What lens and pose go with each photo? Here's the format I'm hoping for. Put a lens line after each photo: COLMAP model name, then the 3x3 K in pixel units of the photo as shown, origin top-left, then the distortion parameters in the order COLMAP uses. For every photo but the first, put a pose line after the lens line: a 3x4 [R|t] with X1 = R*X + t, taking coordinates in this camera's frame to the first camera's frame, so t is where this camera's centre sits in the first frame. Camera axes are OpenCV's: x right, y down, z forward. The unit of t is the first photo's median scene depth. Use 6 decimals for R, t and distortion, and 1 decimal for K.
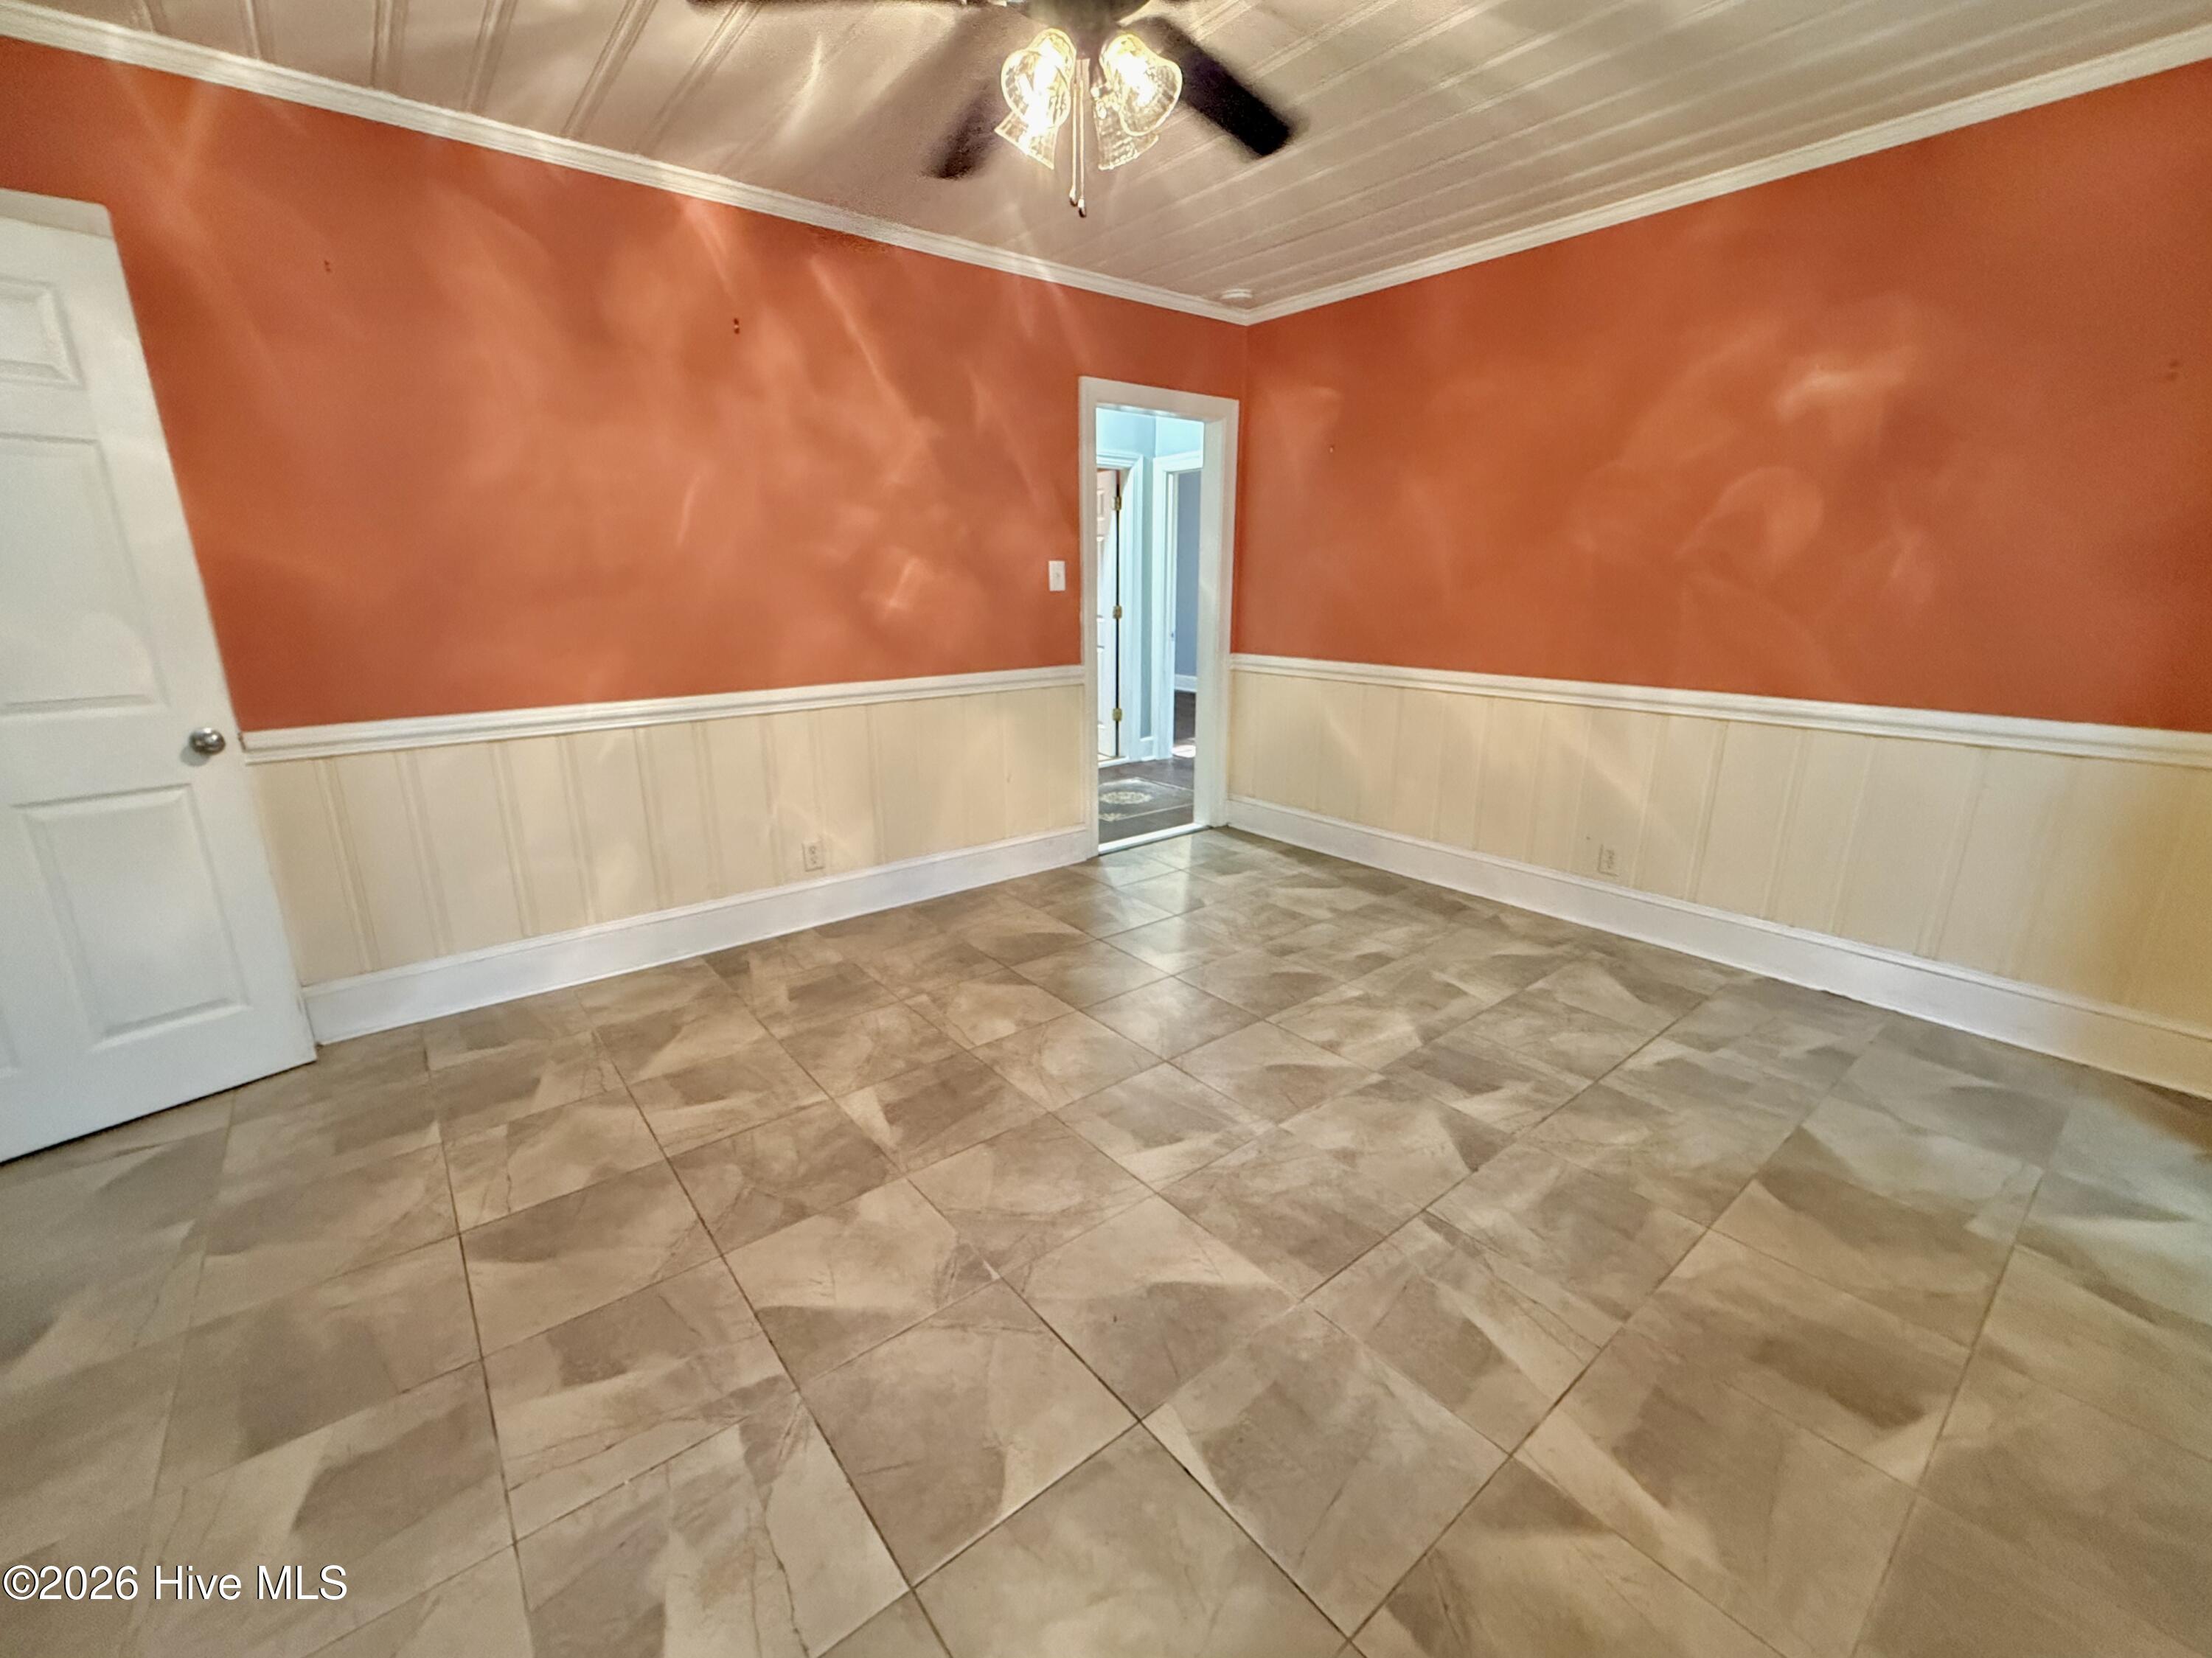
lens RADIAL K [[907.6, 0, 1106.0], [0, 907.6, 829.0], [0, 0, 1]] dist [-0.000305, 0.000358]
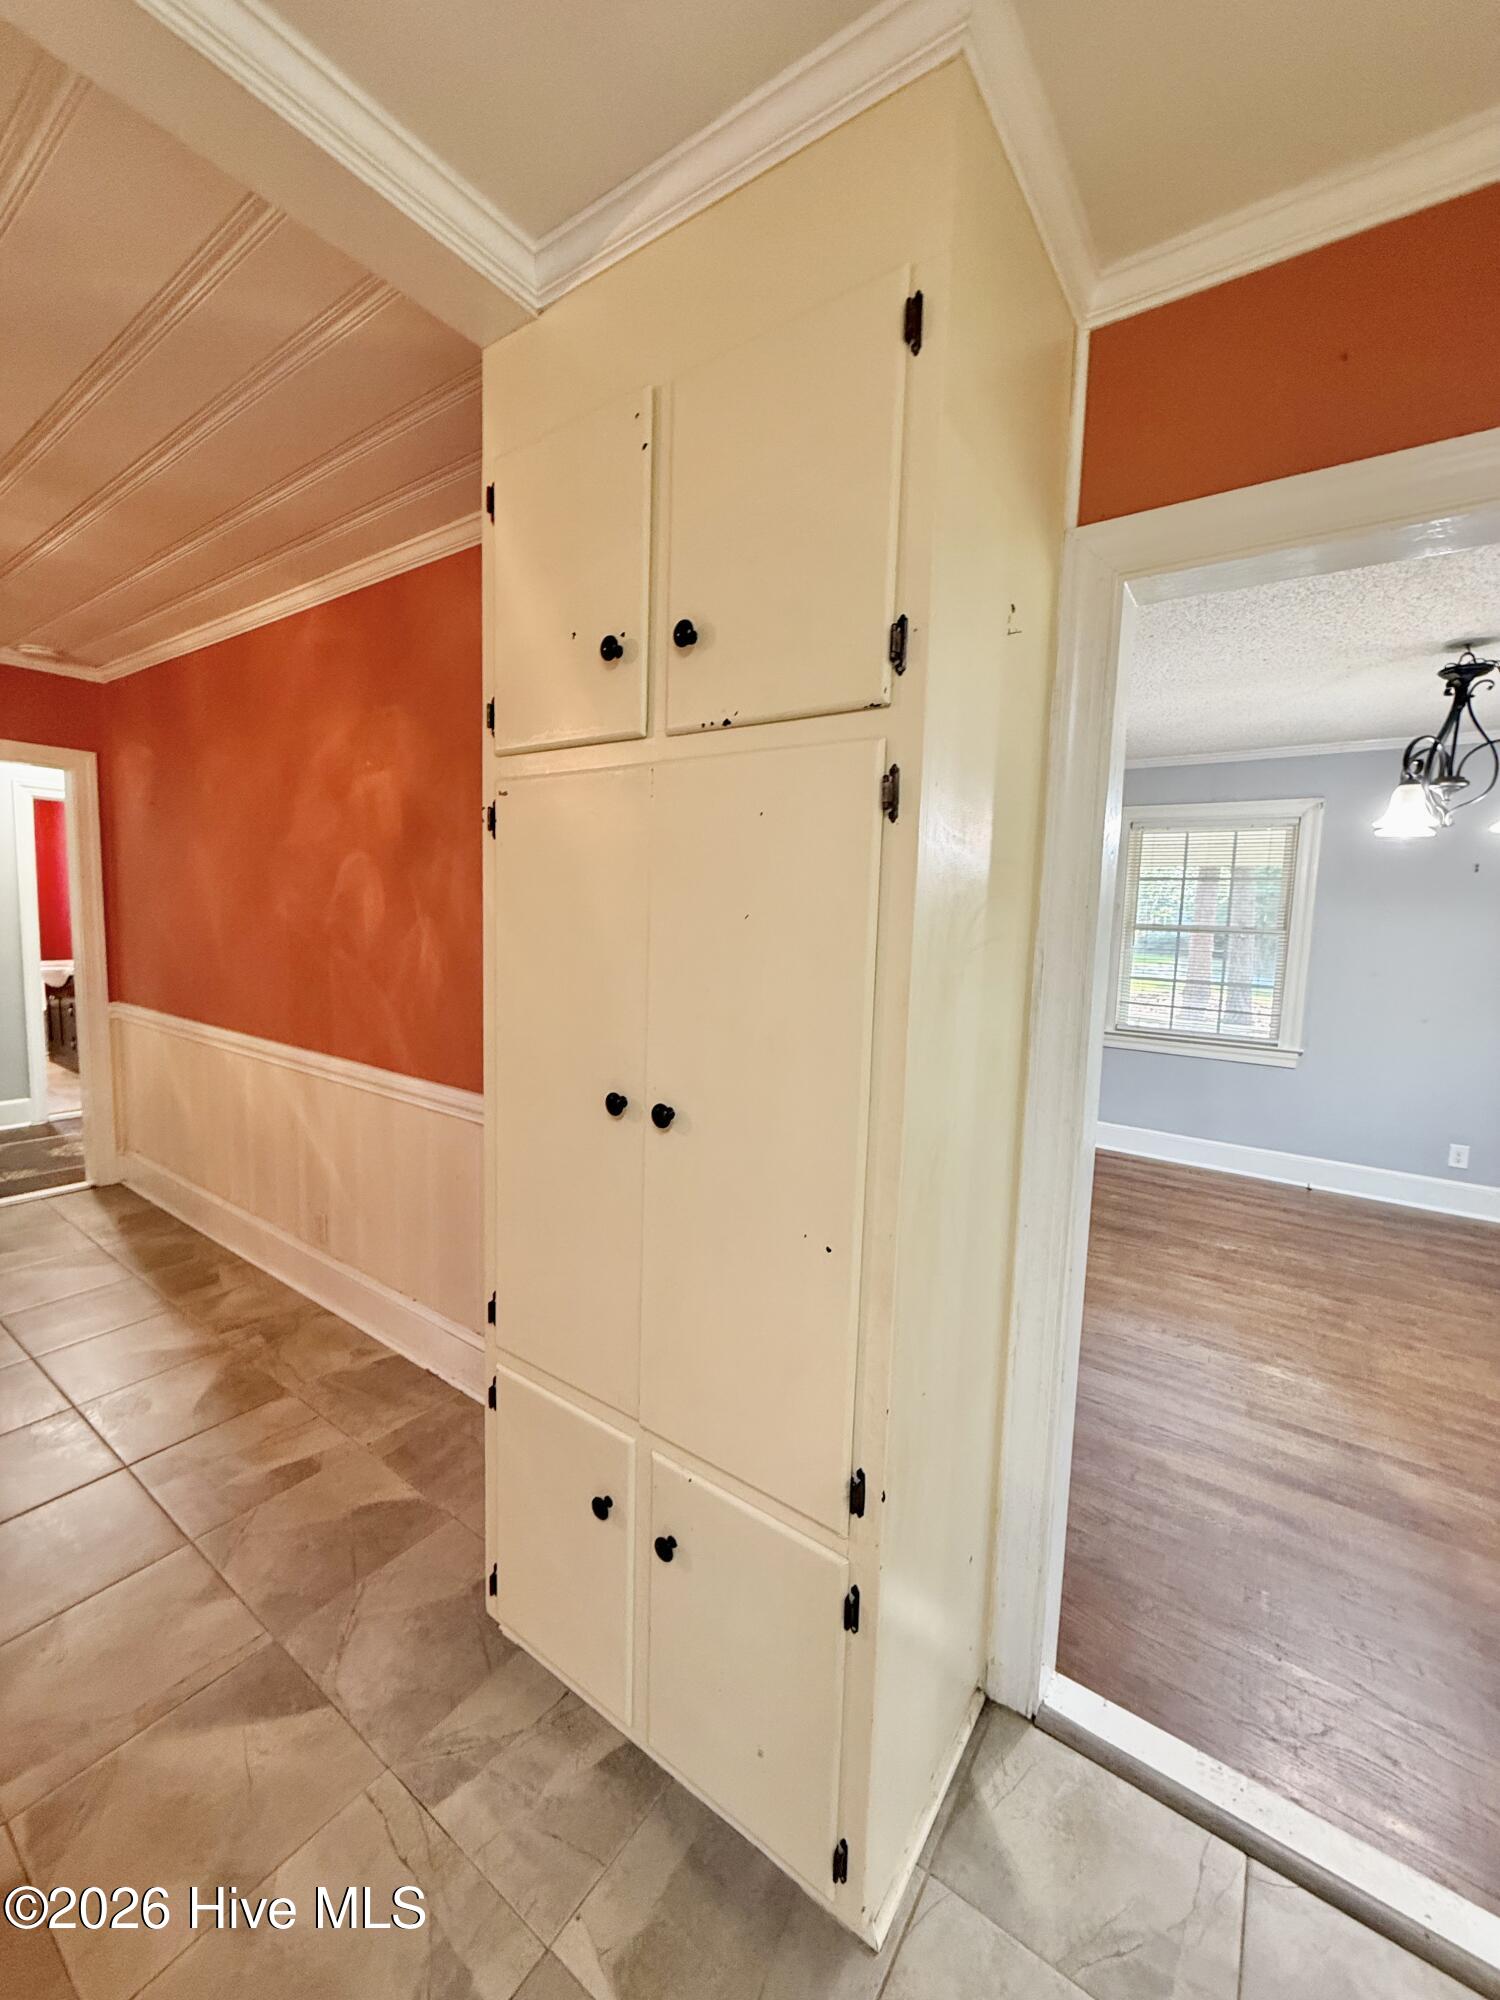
lens RADIAL K [[792.1, 0, 753.9], [0, 792.1, 993.4], [0, 0, 1]] dist [0.000806, -0.000064]
pose [[0.959421, 0.006089, 0.281912, 1.009821], [0.039254, 0.987148, -0.154913, -0.085087], [-0.279232, 0.159693, 0.946851, 0.036026]]
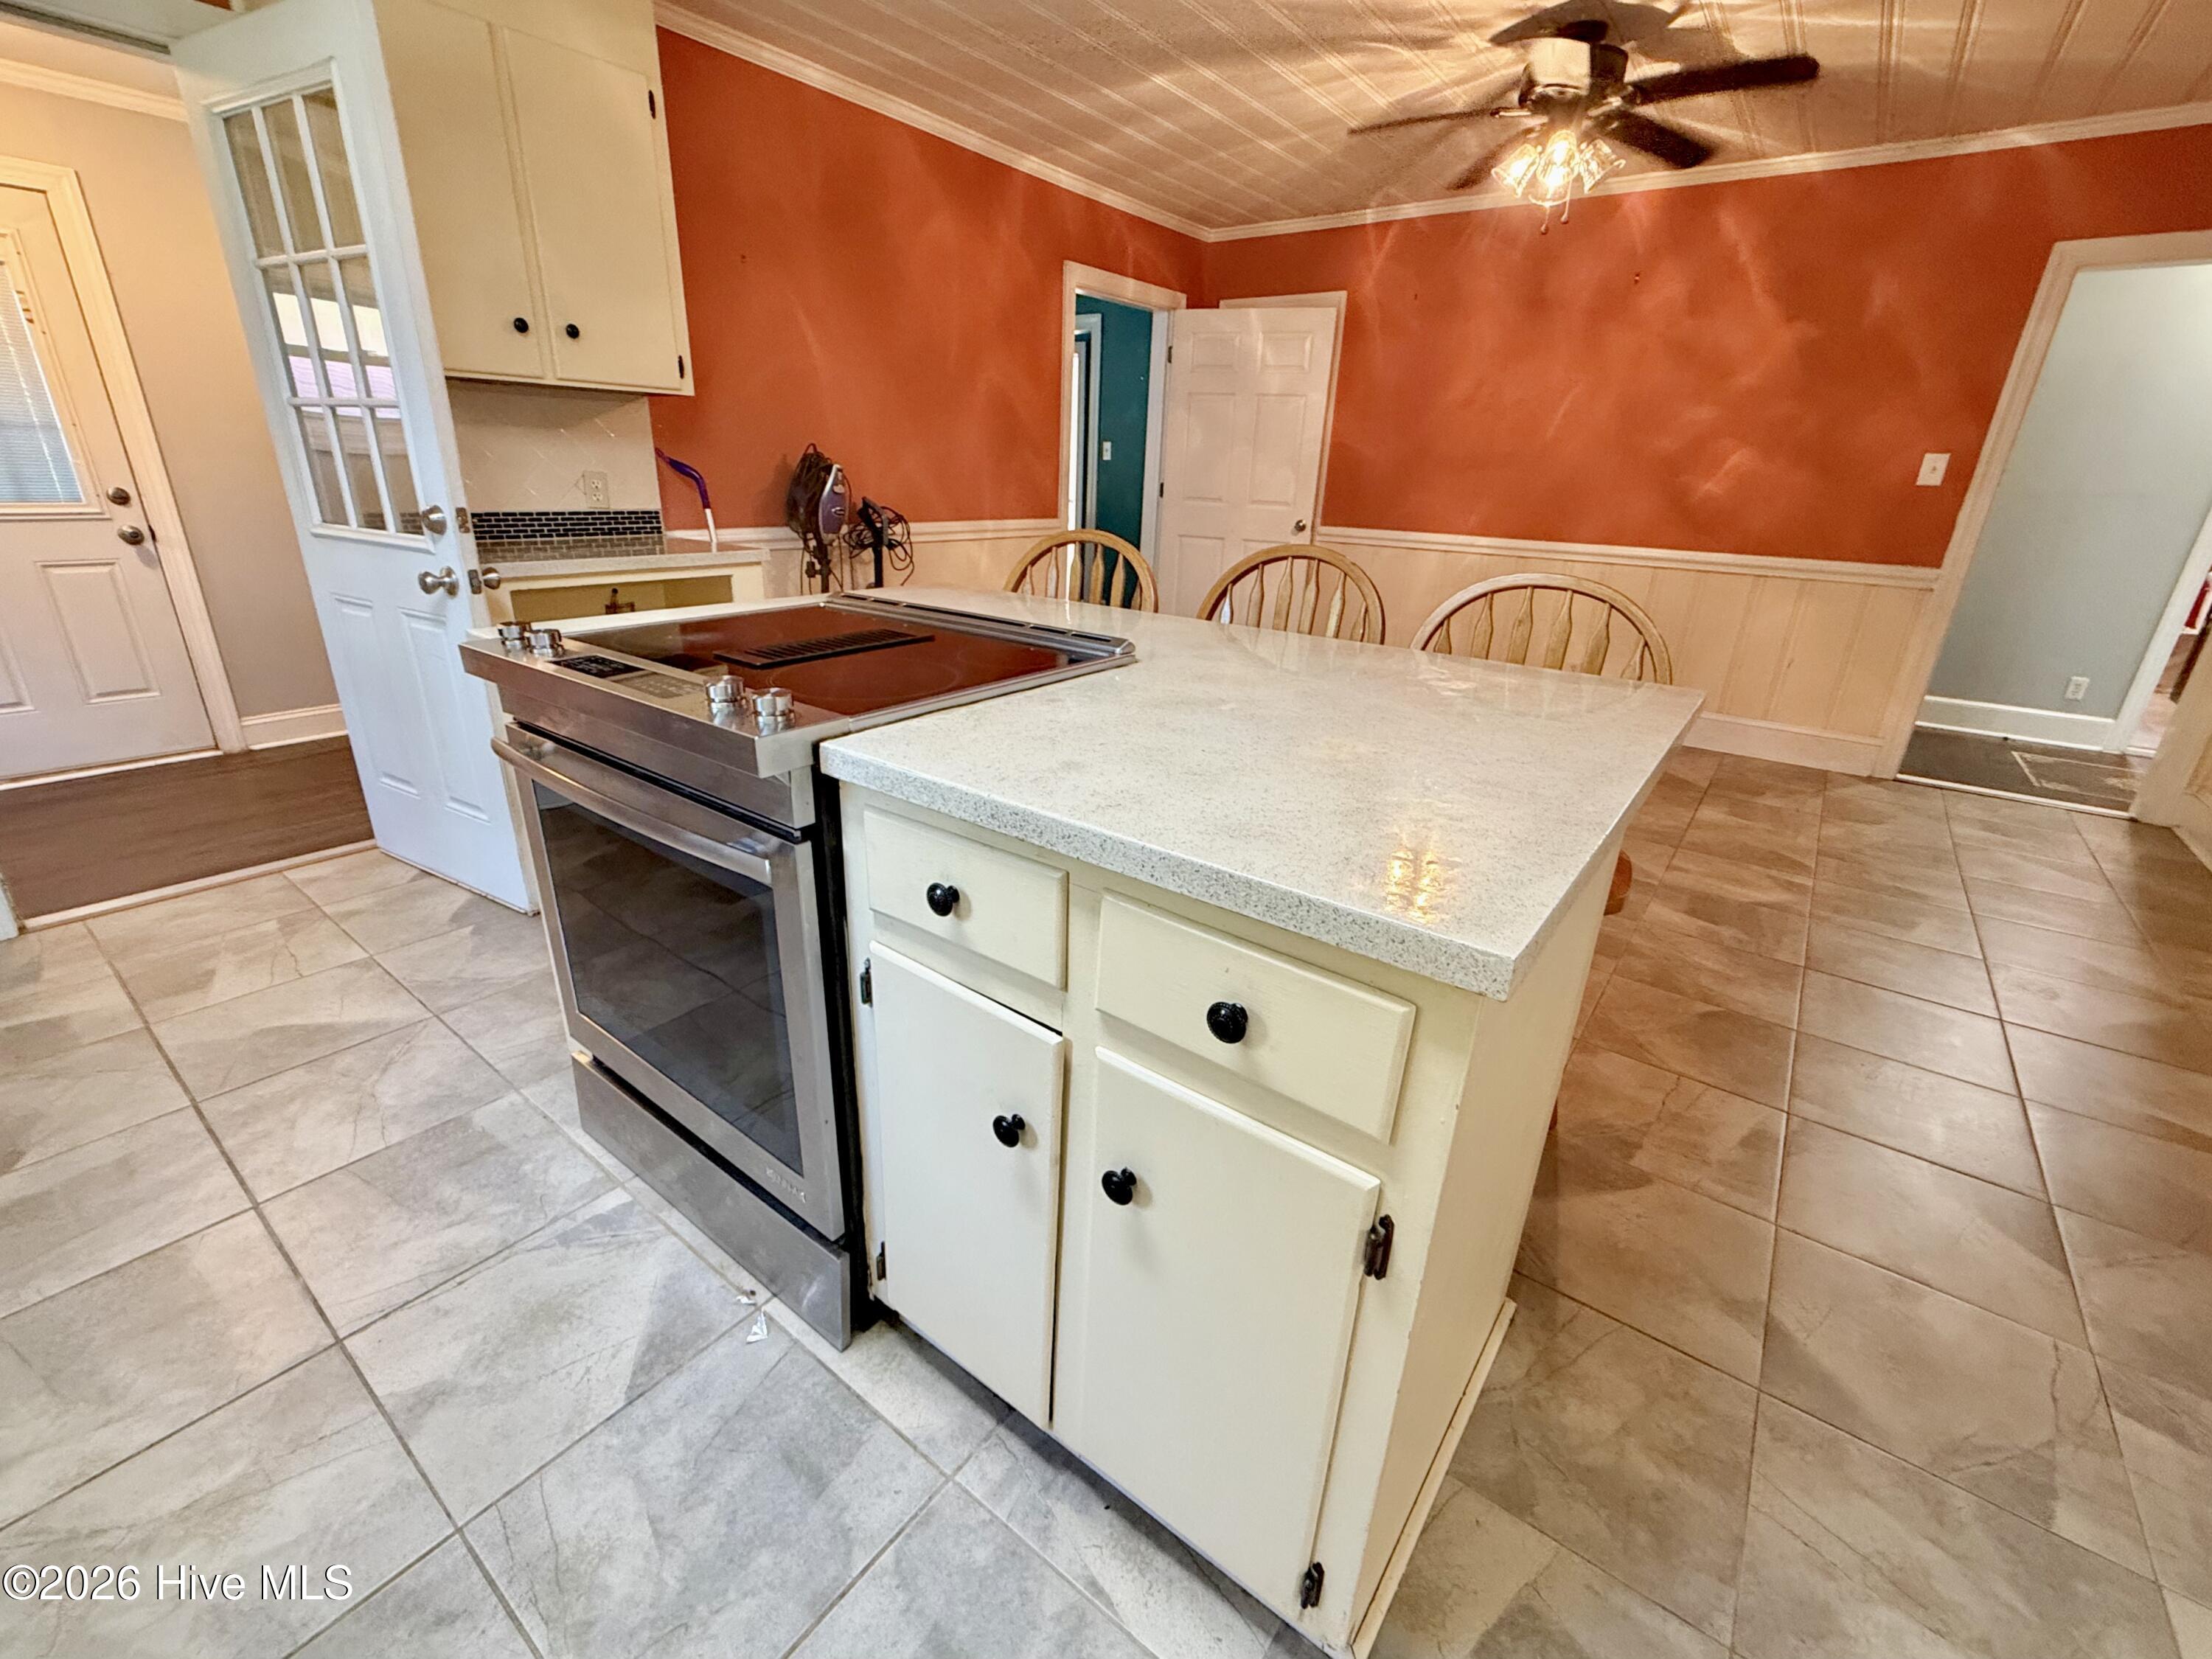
lens RADIAL K [[943.7, 0, 1103.2], [0, 943.7, 825.8], [0, 0, 1]] dist [0.003207, 0.000201]
pose [[0.244206, 0.359814, -0.900498, 1.178679], [-0.295130, 0.912139, 0.284429, 0.060814], [0.923721, 0.196305, 0.328942, -0.102040]]
